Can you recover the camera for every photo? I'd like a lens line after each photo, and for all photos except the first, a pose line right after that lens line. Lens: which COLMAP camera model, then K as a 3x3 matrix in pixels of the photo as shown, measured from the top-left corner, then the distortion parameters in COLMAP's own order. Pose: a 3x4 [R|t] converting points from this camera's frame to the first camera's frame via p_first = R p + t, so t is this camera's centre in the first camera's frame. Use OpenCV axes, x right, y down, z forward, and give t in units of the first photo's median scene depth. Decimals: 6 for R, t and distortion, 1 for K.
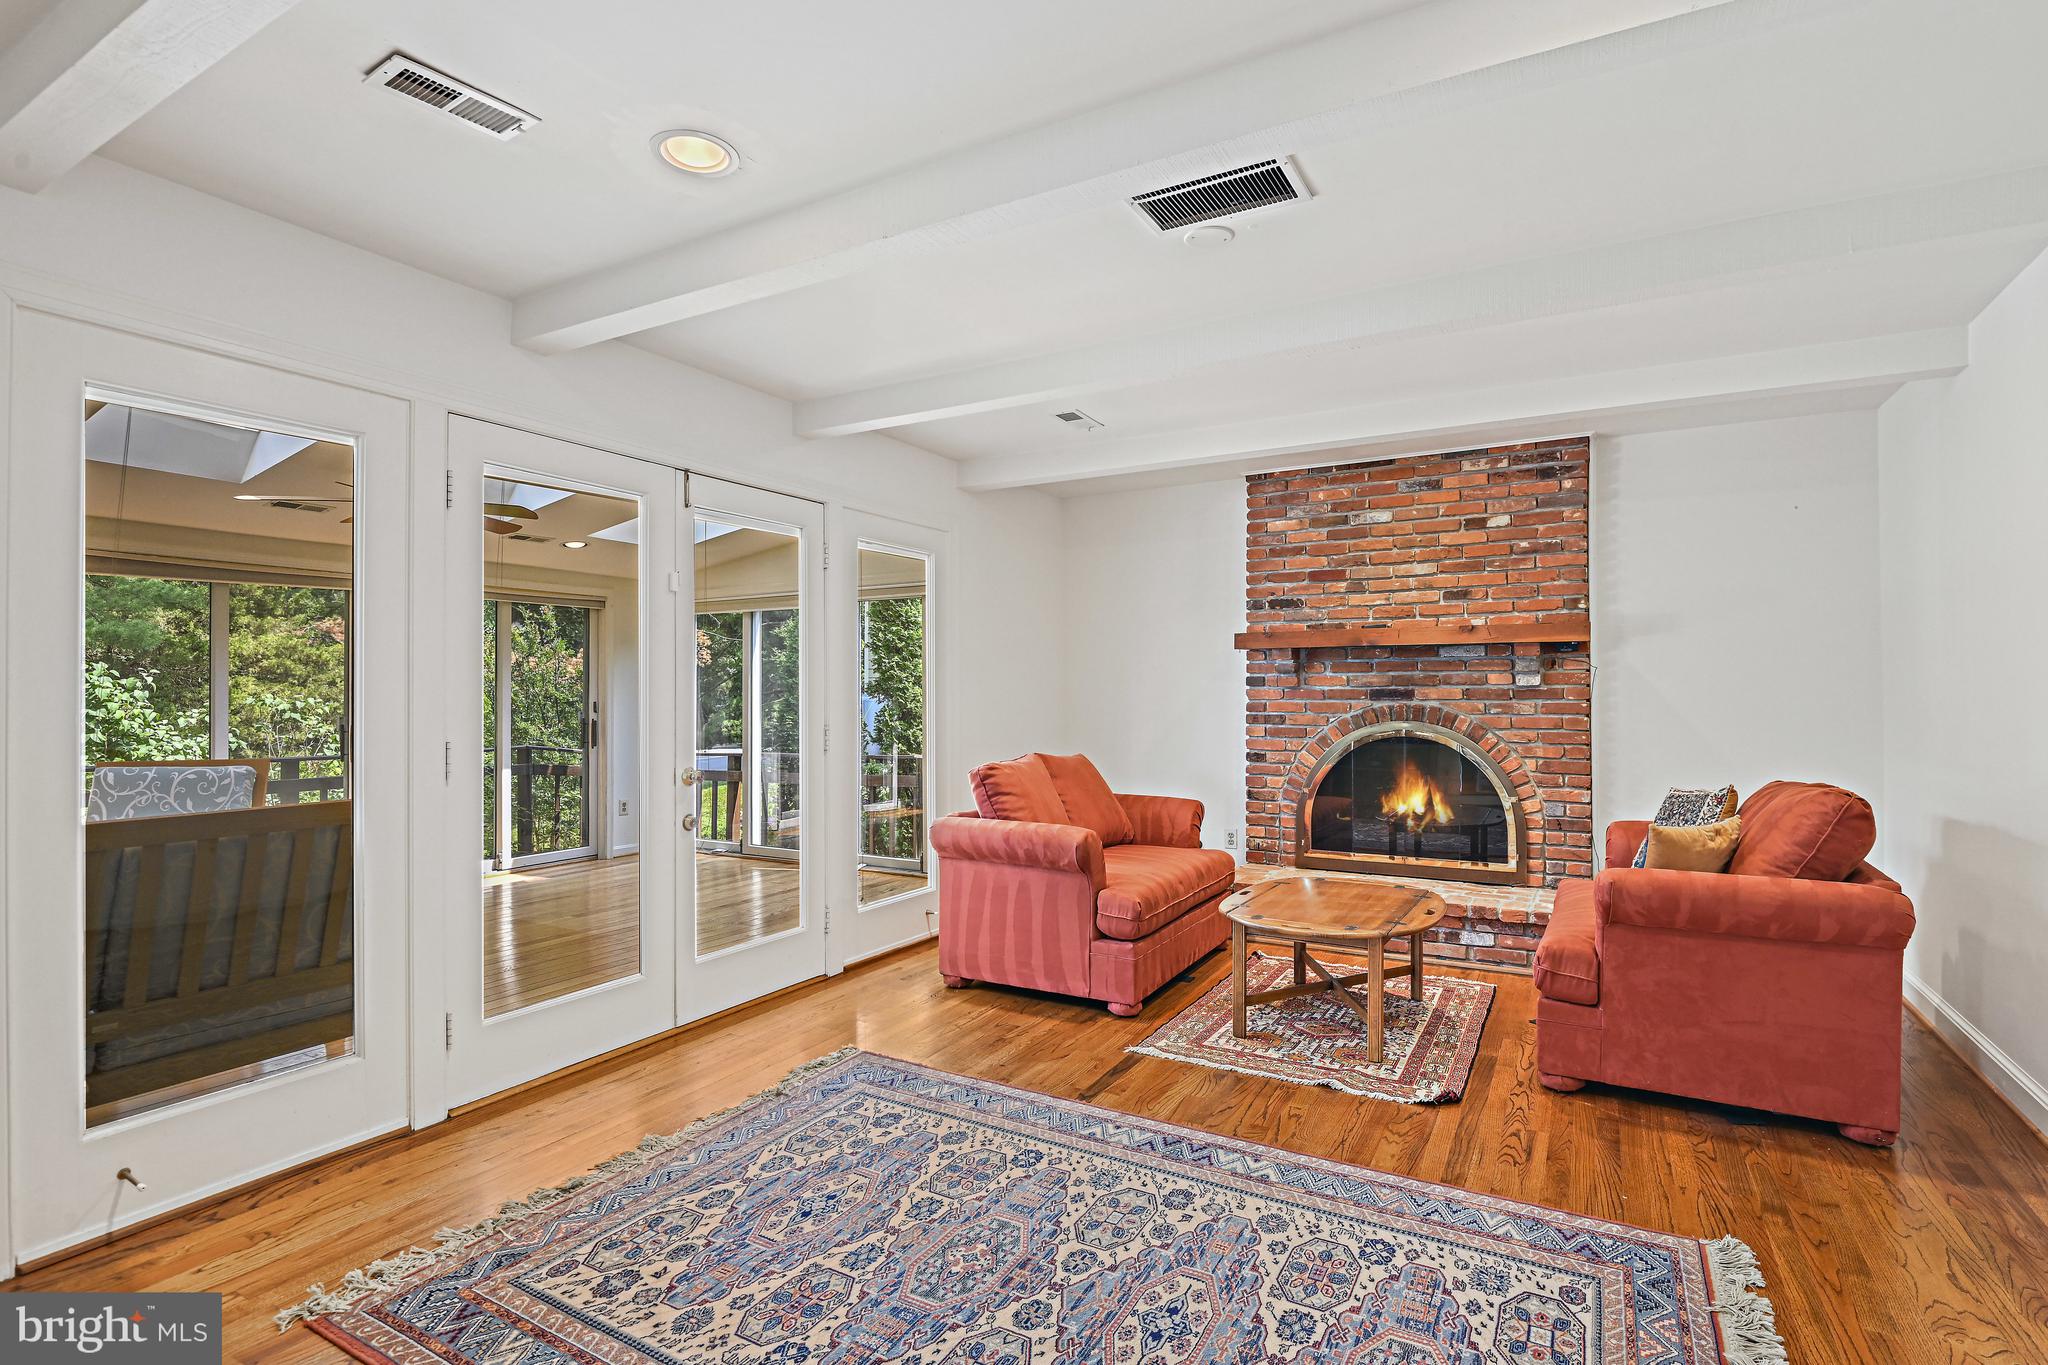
lens RADIAL K [[996.0, 0, 1029.1], [0, 996.0, 679.0], [0, 0, 1]] dist [-0.000433, 0.000010]
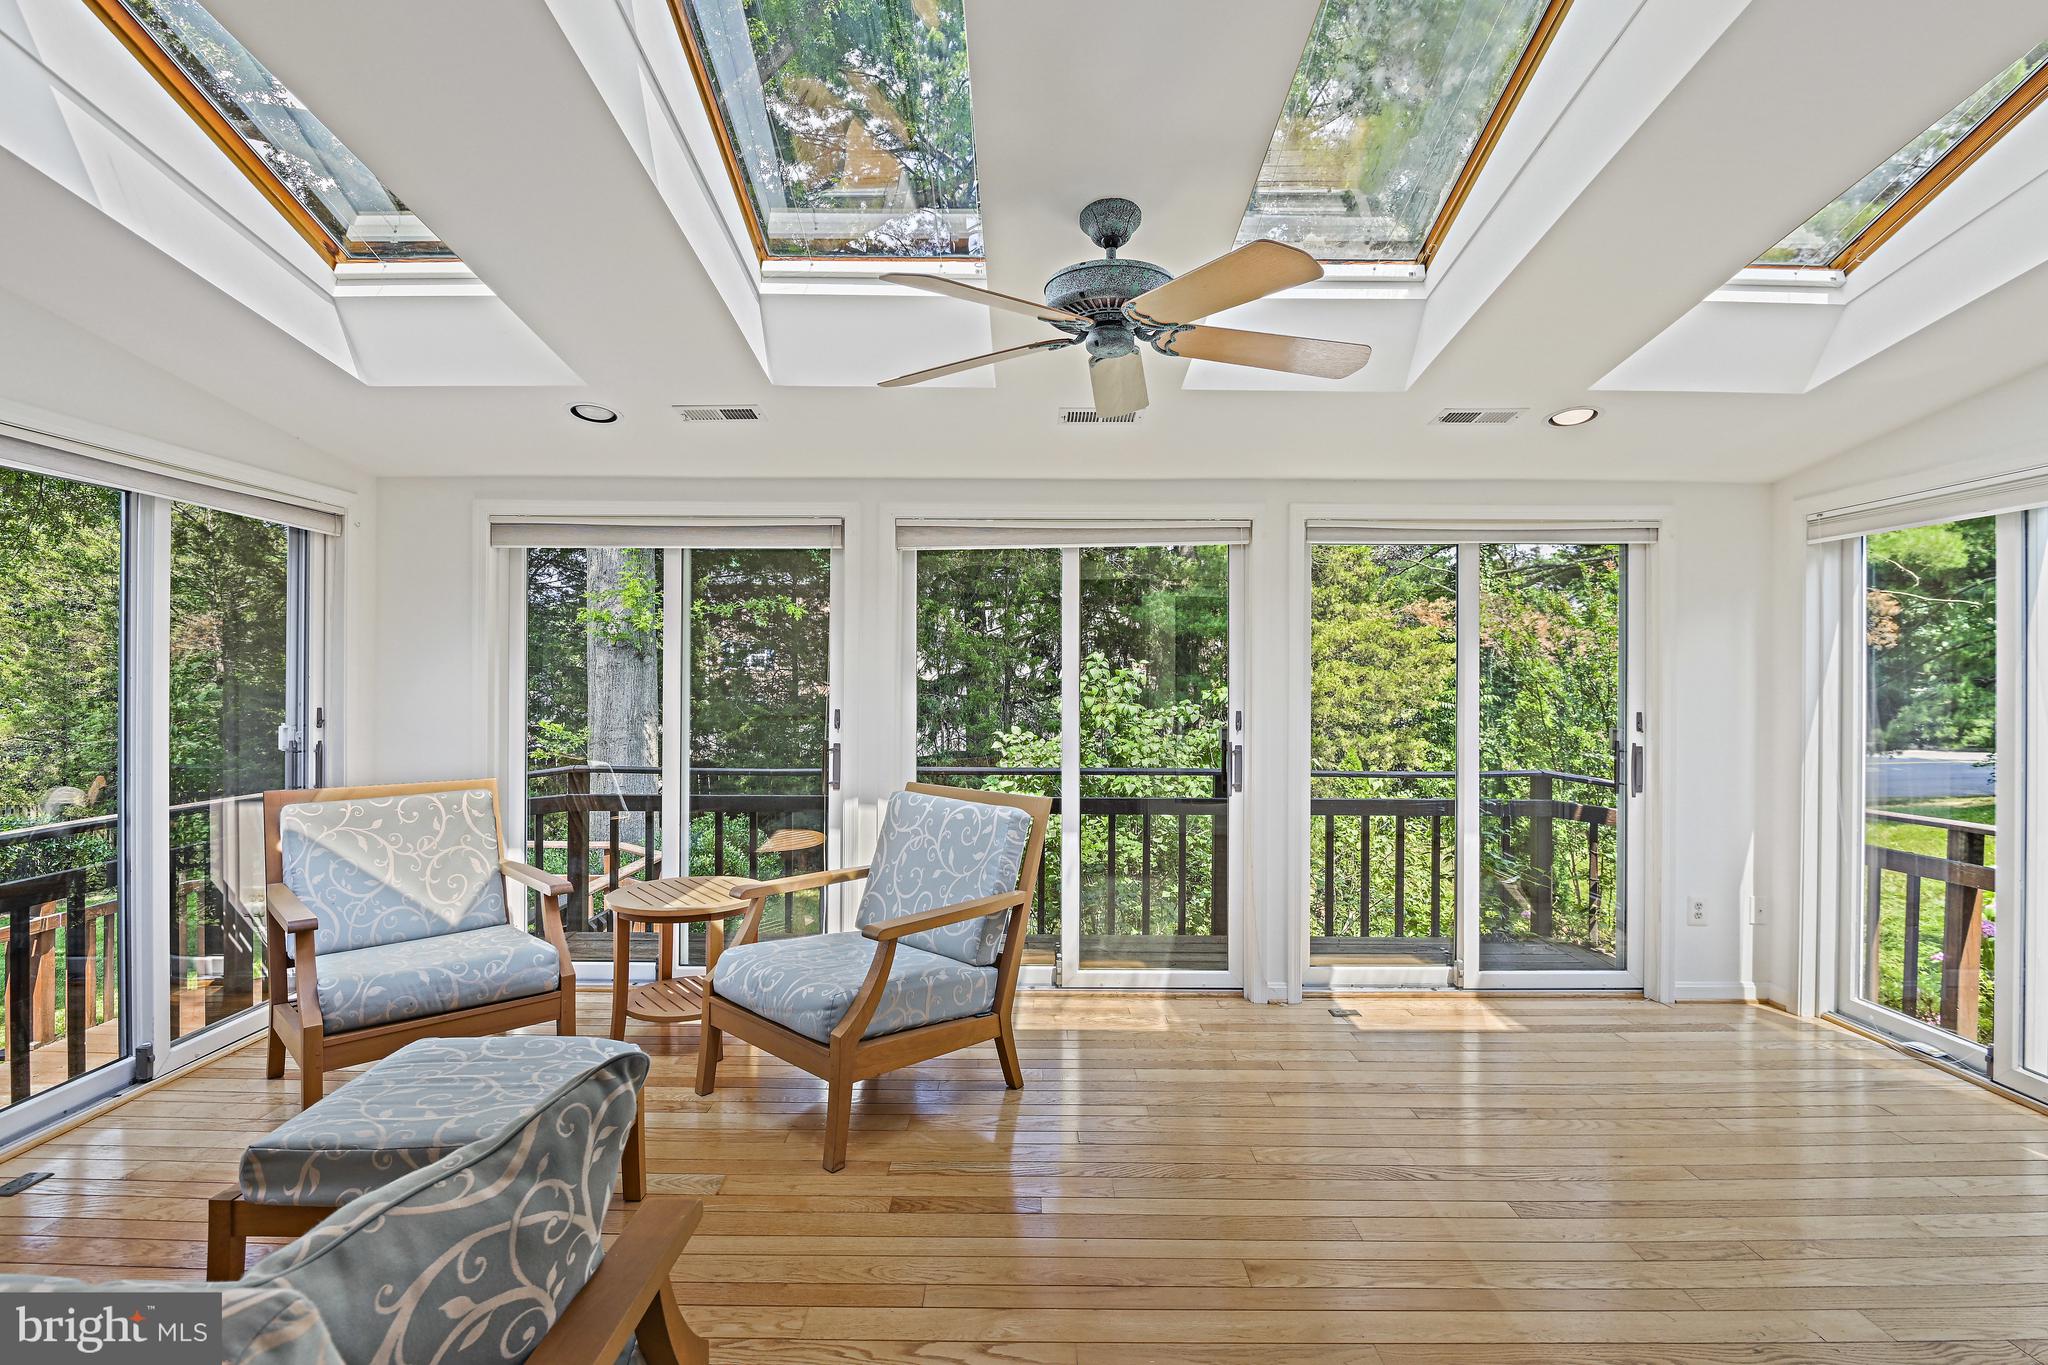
lens RADIAL K [[981.8, 0, 1010.7], [0, 981.8, 671.0], [0, 0, 1]] dist [-0.015966, -0.001973]
pose [[0.495121, 0.002800, -0.868820, -0.144910], [0.008042, 0.999937, 0.007805, -0.006882], [0.868787, -0.010852, 0.495067, 0.447125]]
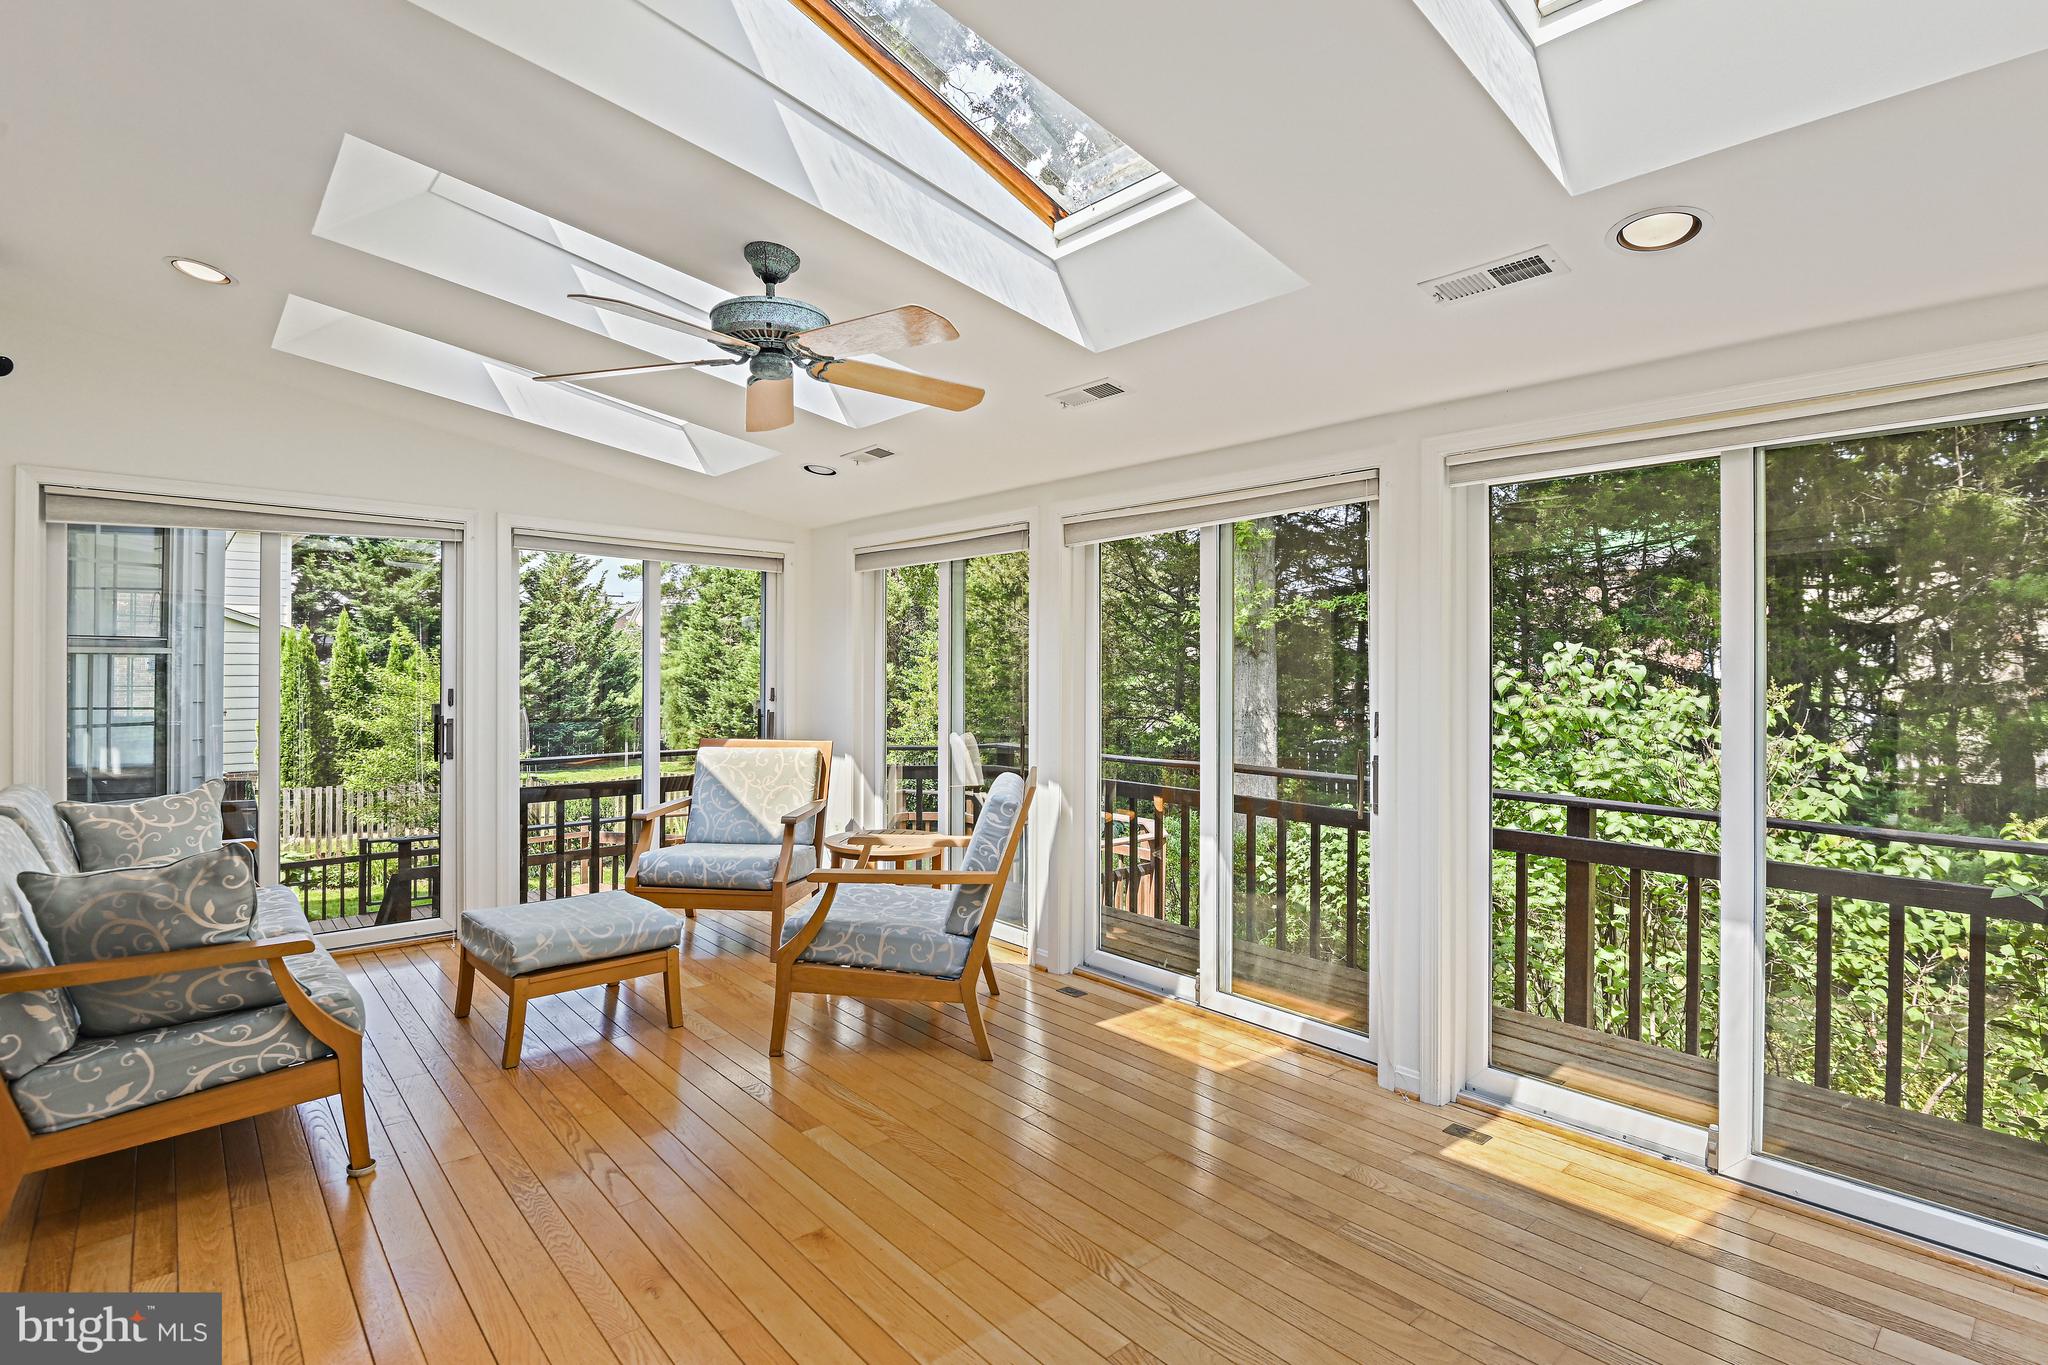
lens RADIAL K [[981.8, 0, 1016.9], [0, 981.8, 685.4], [0, 0, 1]] dist [-0.015966, -0.001973]
pose [[-0.319237, 0.020822, -0.947446, -0.094721], [0.004603, 0.999781, 0.020421, -0.003173], [0.947664, 0.002159, -0.319263, 0.811398]]
